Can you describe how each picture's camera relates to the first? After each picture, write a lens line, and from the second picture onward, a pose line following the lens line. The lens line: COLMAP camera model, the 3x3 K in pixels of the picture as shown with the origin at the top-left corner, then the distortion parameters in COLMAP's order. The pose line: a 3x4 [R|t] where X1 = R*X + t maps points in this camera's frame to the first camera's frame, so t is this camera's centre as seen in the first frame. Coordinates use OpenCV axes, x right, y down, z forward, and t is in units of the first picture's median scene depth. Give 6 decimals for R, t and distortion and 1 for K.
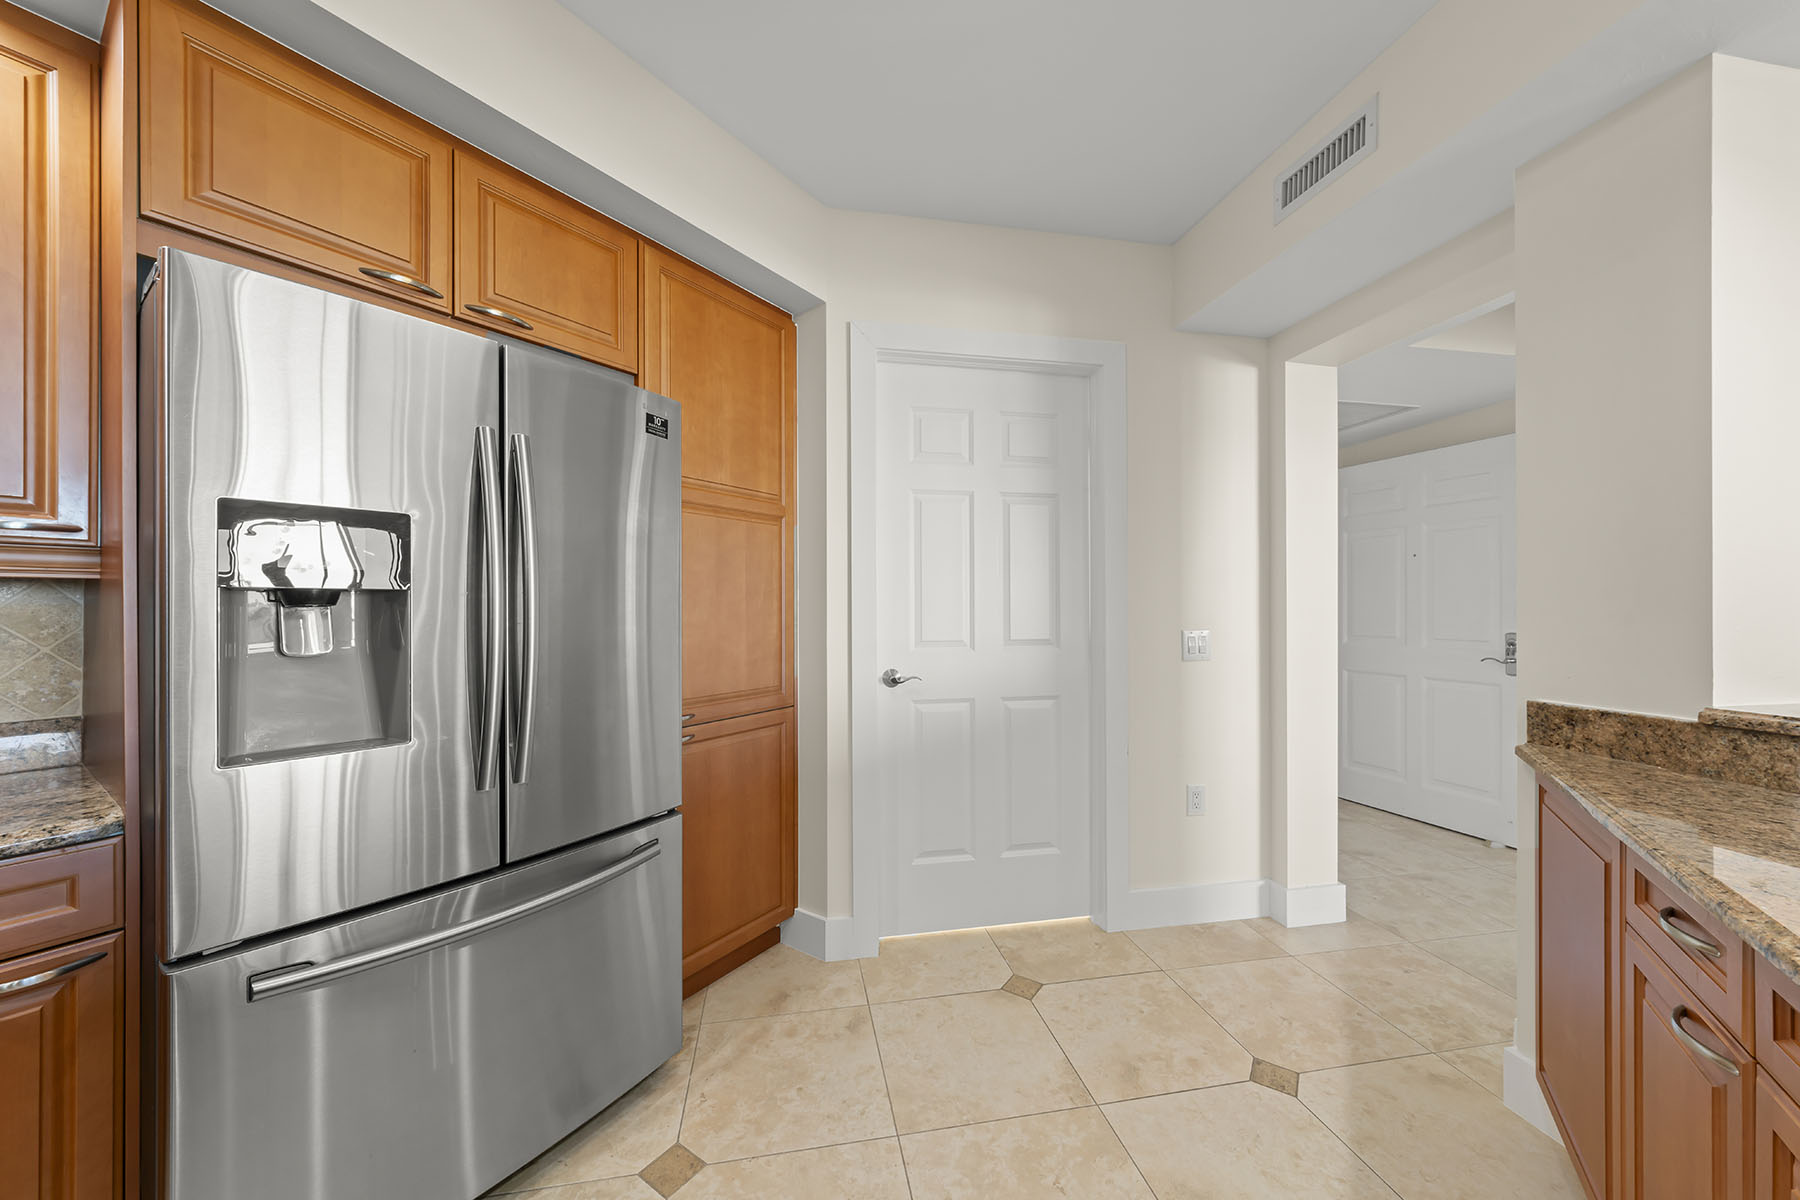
lens RADIAL K [[642.0, 0, 900.1], [0, 642.0, 604.2], [0, 0, 1]] dist [-0.001457, 0.000040]
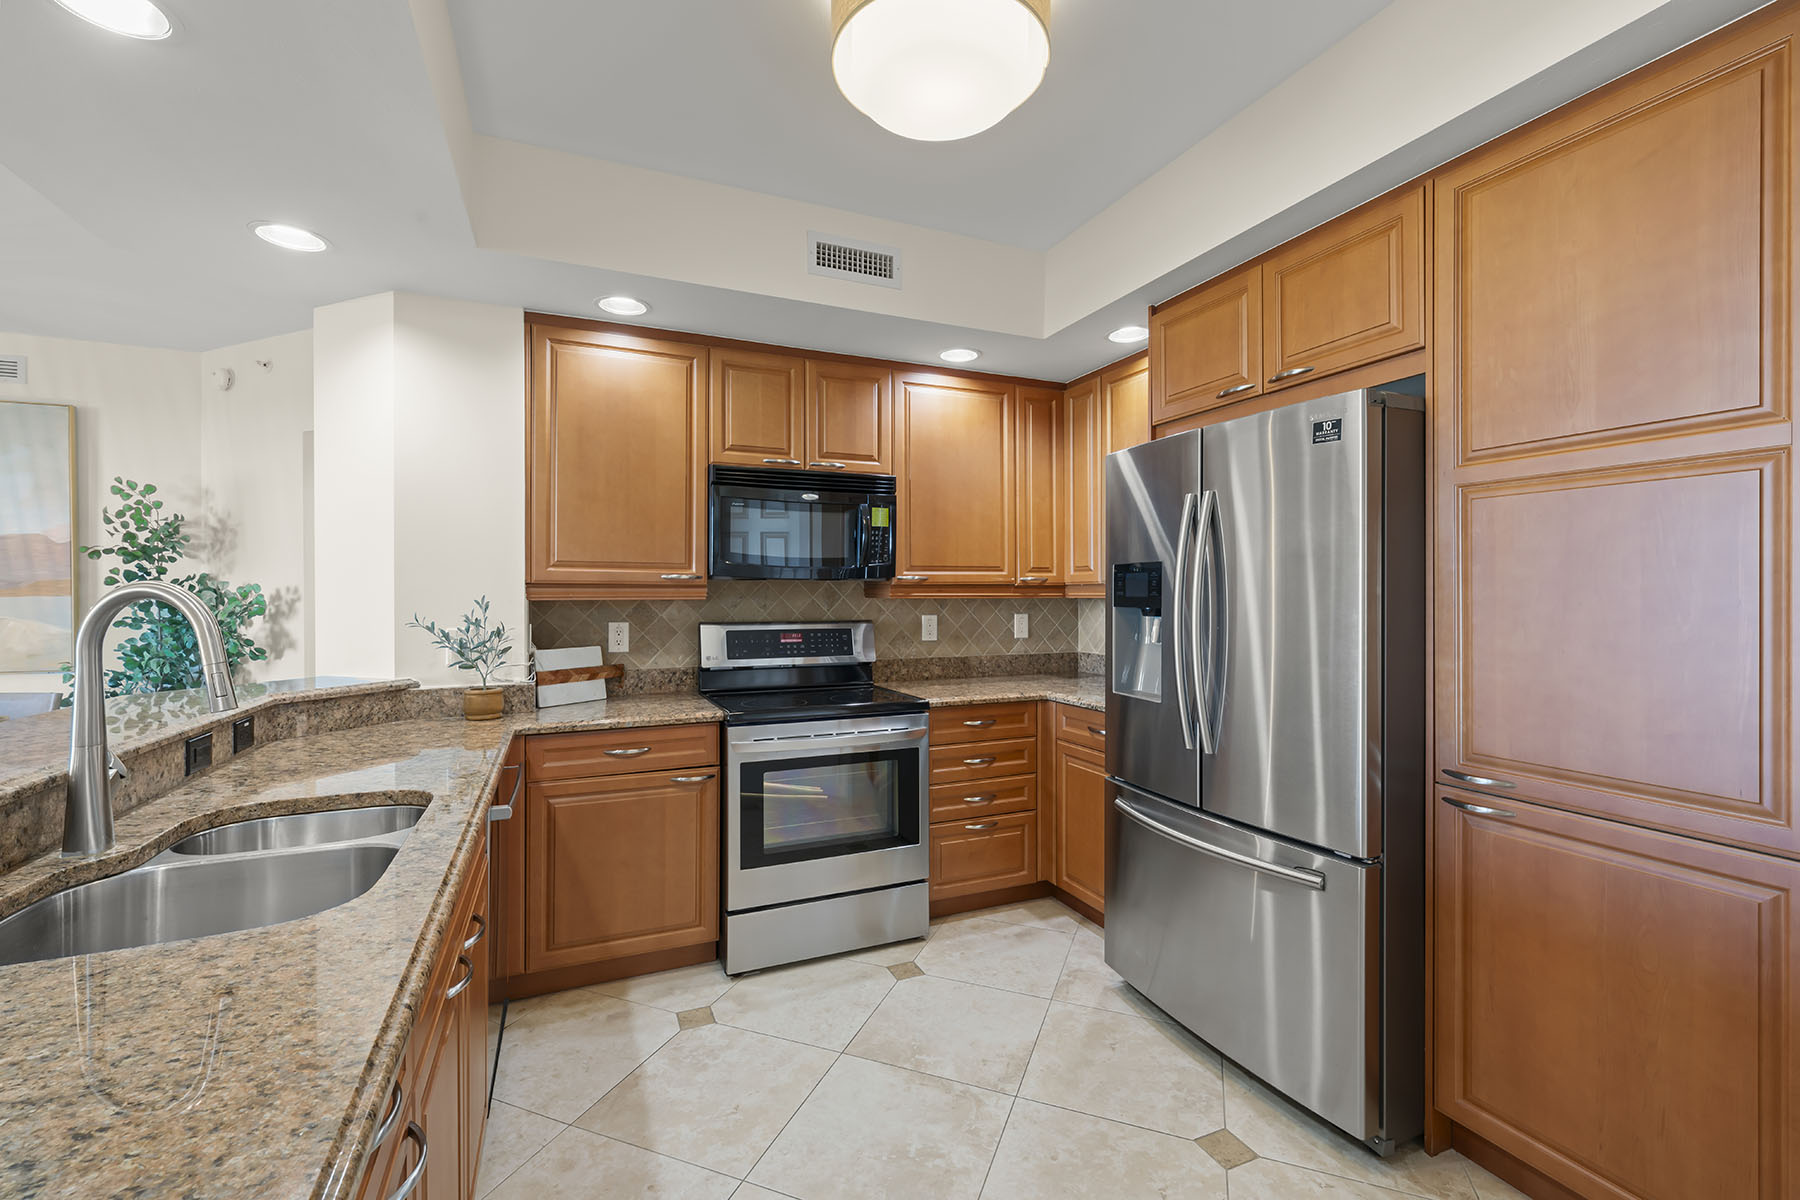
lens RADIAL K [[760.6, 0, 898.5], [0, 760.6, 593.0], [0, 0, 1]] dist [0.000882, -0.000022]
pose [[-0.535609, 0.003874, -0.844457, 0.700442], [0.005032, 0.999986, 0.001395, -0.038233], [0.844451, -0.003502, -0.535621, 0.844059]]
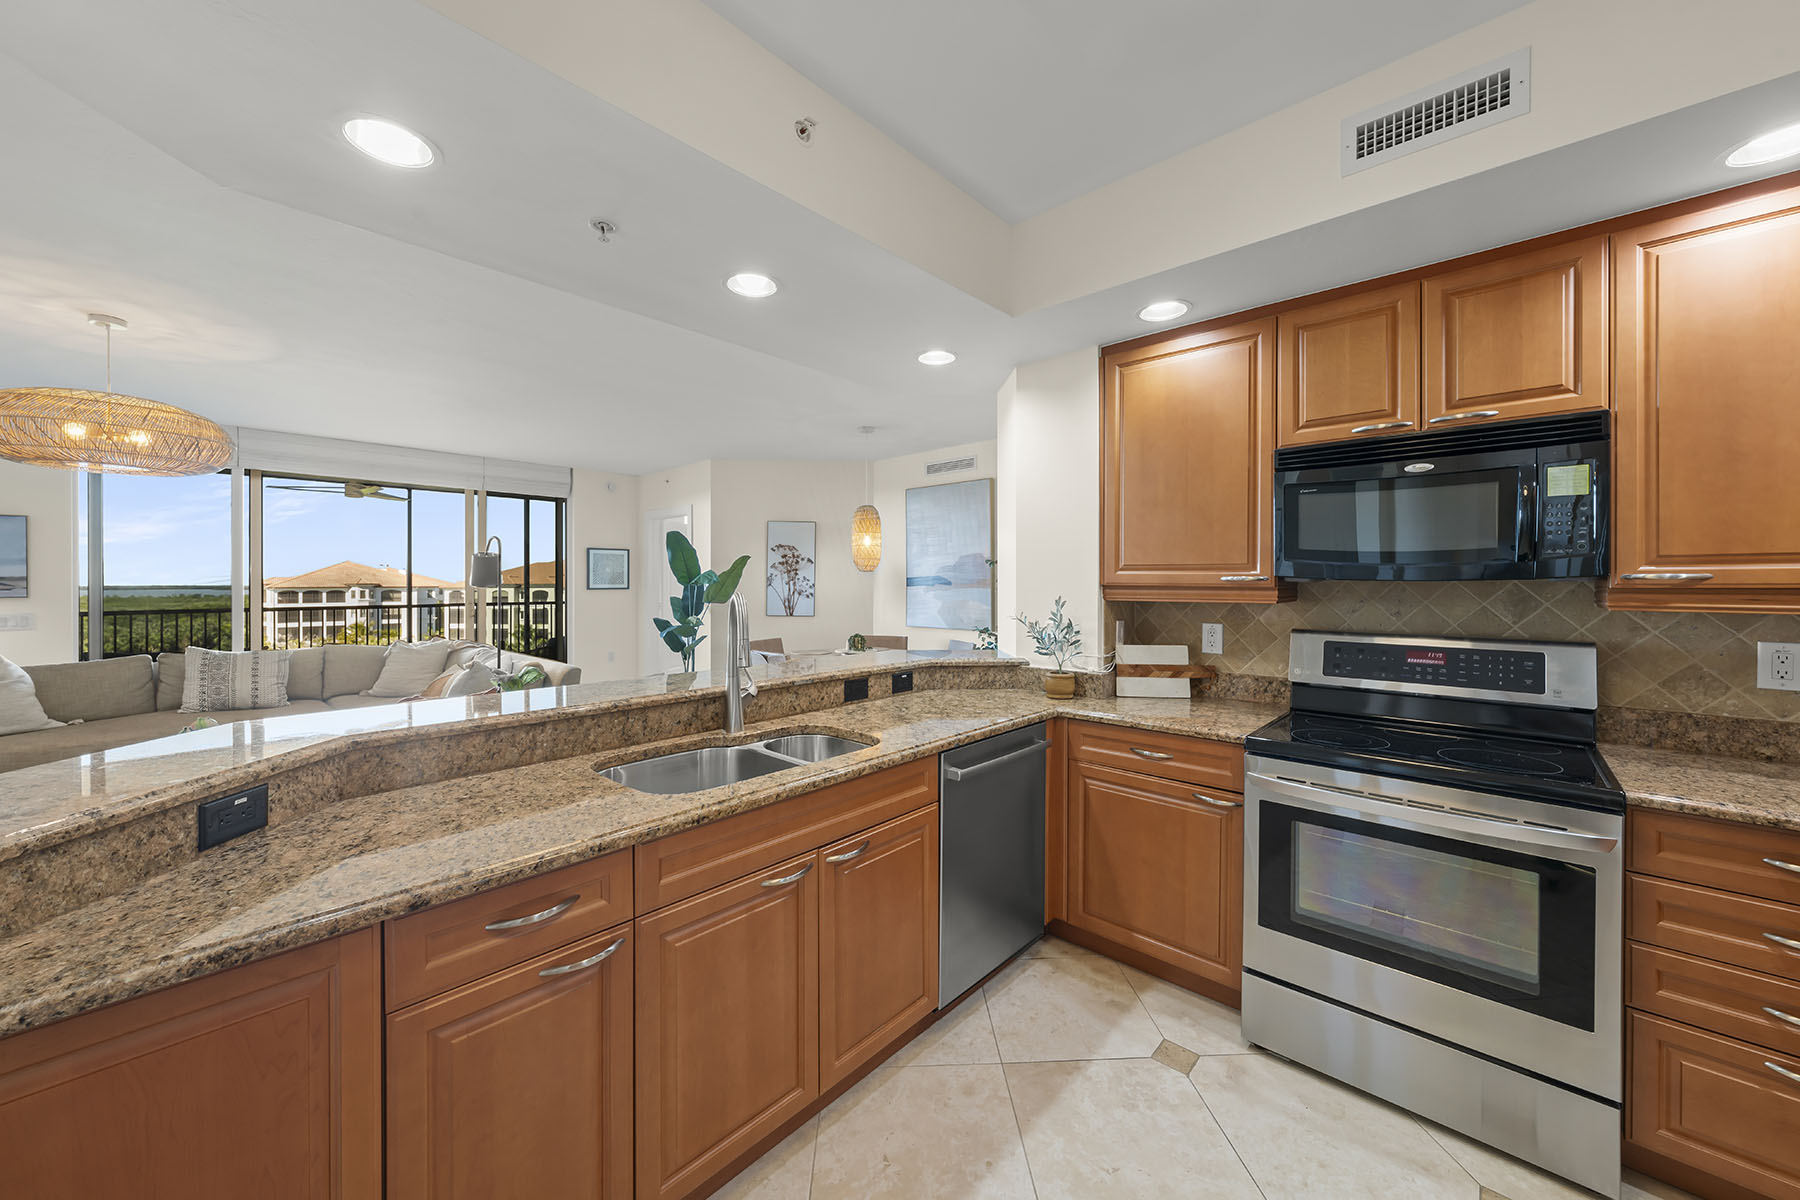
lens RADIAL K [[655.8, 0, 906.2], [0, 655.8, 583.5], [0, 0, 1]] dist [-0.000267, 0.000135]
pose [[-0.989778, 0.002303, 0.142596, 0.133355], [0.002400, 0.999997, 0.000504, -0.061711], [-0.142594, 0.000841, -0.989781, 0.932177]]
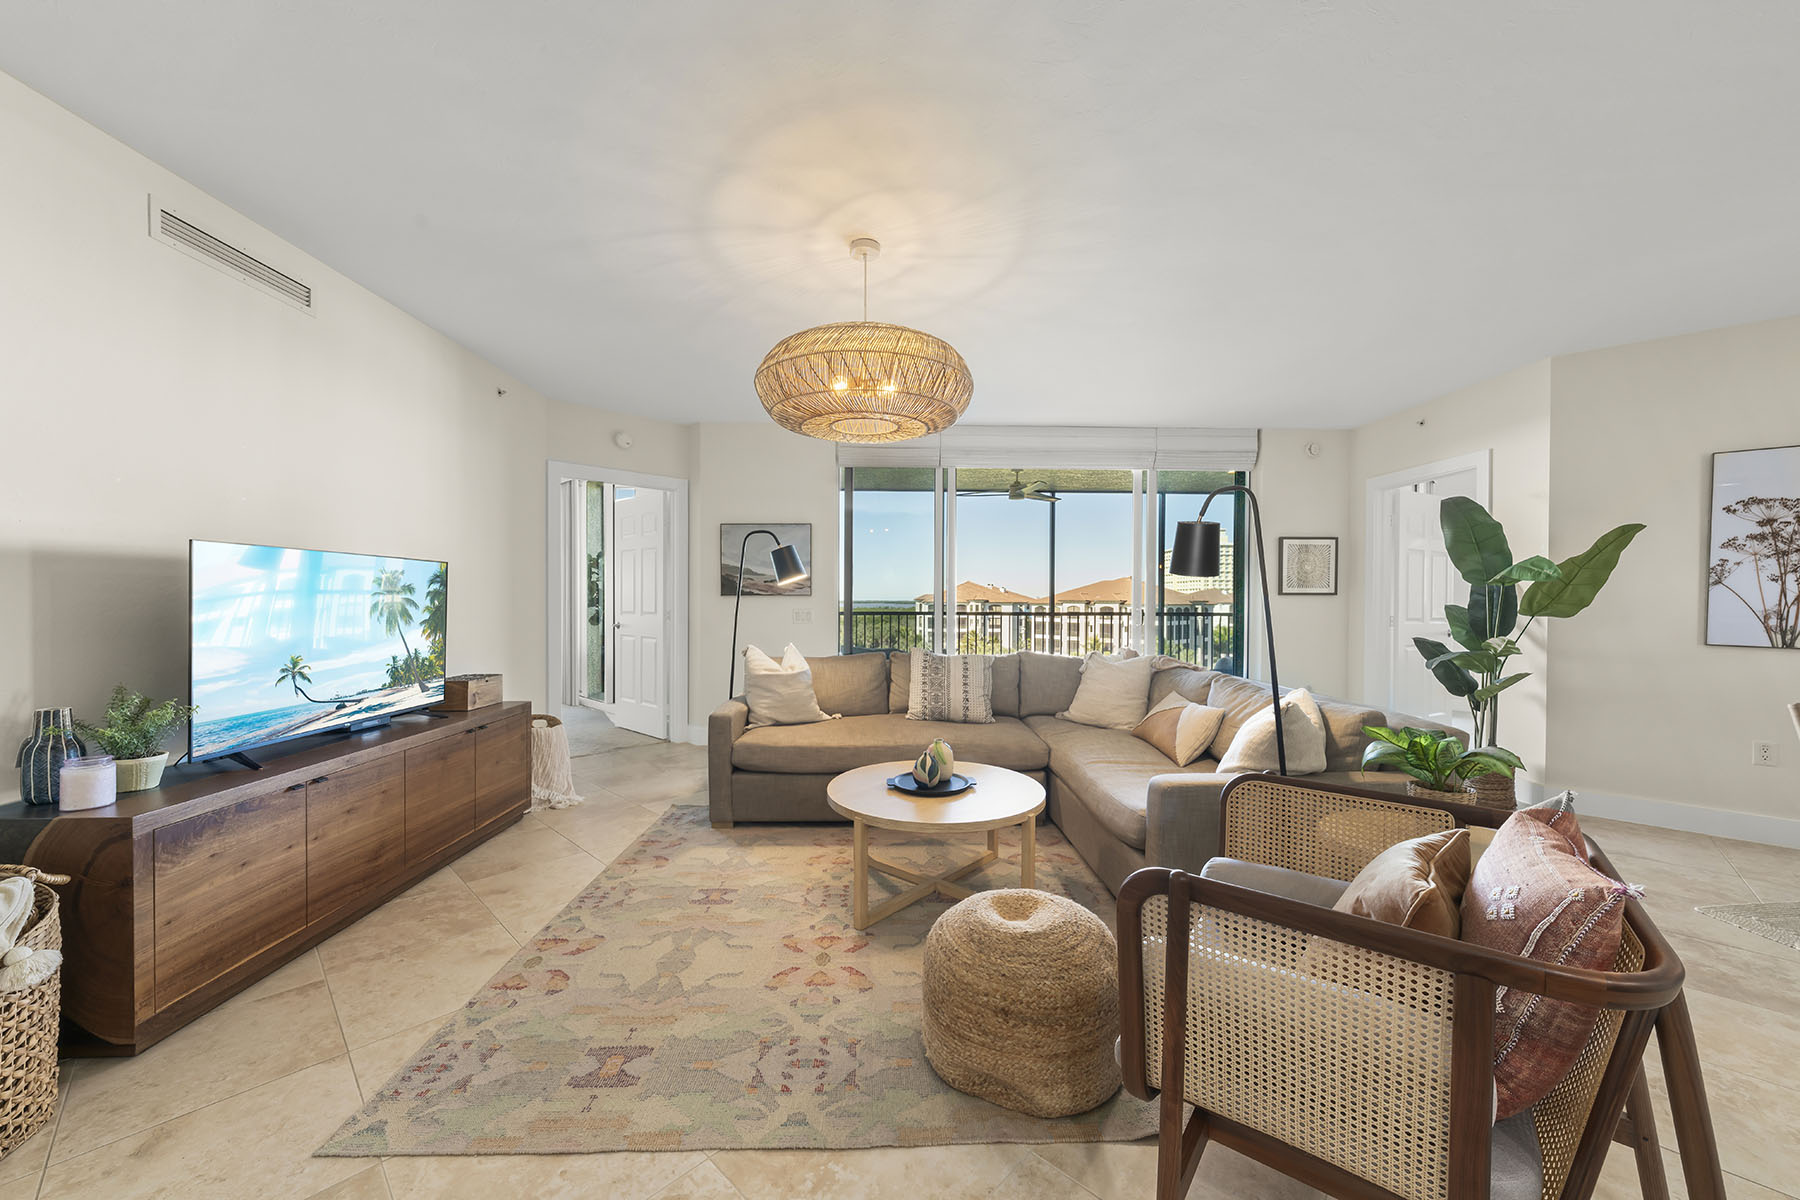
lens RADIAL K [[659.5, 0, 901.0], [0, 659.5, 603.6], [0, 0, 1]] dist [-0.000916, 0.000037]
pose [[-0.584650, -0.006545, 0.811259, 1.189074], [-0.004375, 0.999978, 0.004915, 0.001282], [-0.811274, -0.000676, -0.584666, 0.328237]]
